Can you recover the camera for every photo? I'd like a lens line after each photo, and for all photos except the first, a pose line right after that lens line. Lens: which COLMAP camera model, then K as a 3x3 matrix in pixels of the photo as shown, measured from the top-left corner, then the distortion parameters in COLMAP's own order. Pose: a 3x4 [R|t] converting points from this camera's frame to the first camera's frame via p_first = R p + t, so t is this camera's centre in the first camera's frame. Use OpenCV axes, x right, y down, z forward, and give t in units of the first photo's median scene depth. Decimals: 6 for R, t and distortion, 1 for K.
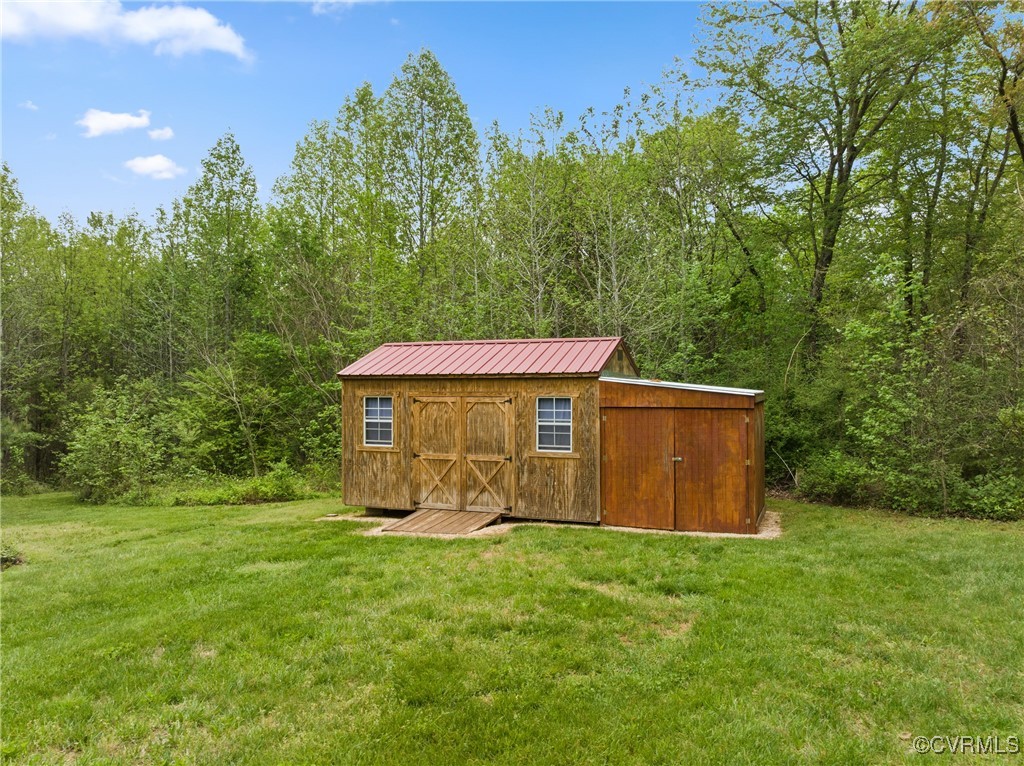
lens RADIAL K [[718.3, 0, 517.1], [0, 718.3, 385.7], [0, 0, 1]] dist [-0.065521, 0.043169]
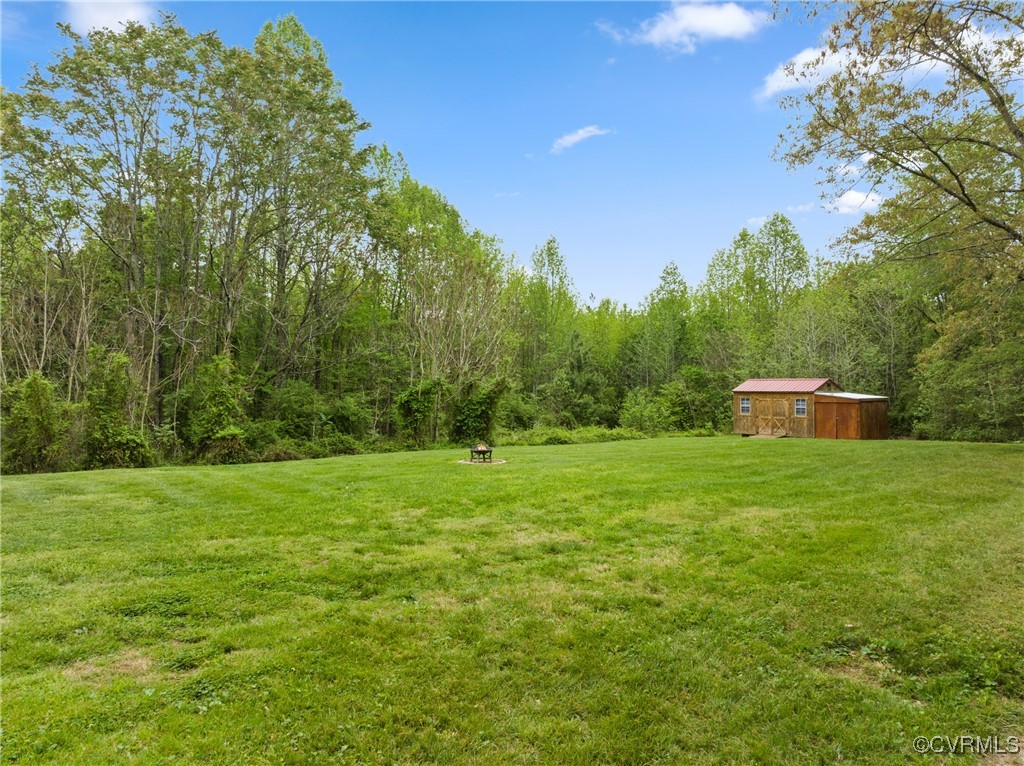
lens RADIAL K [[718.3, 0, 517.1], [0, 718.3, 385.7], [0, 0, 1]] dist [-0.065521, 0.043169]
pose [[0.861706, 0.000688, -0.507407, 0.341785], [0.001955, 0.999987, 0.004677, -0.036074], [0.507403, -0.005022, 0.861694, -1.417588]]
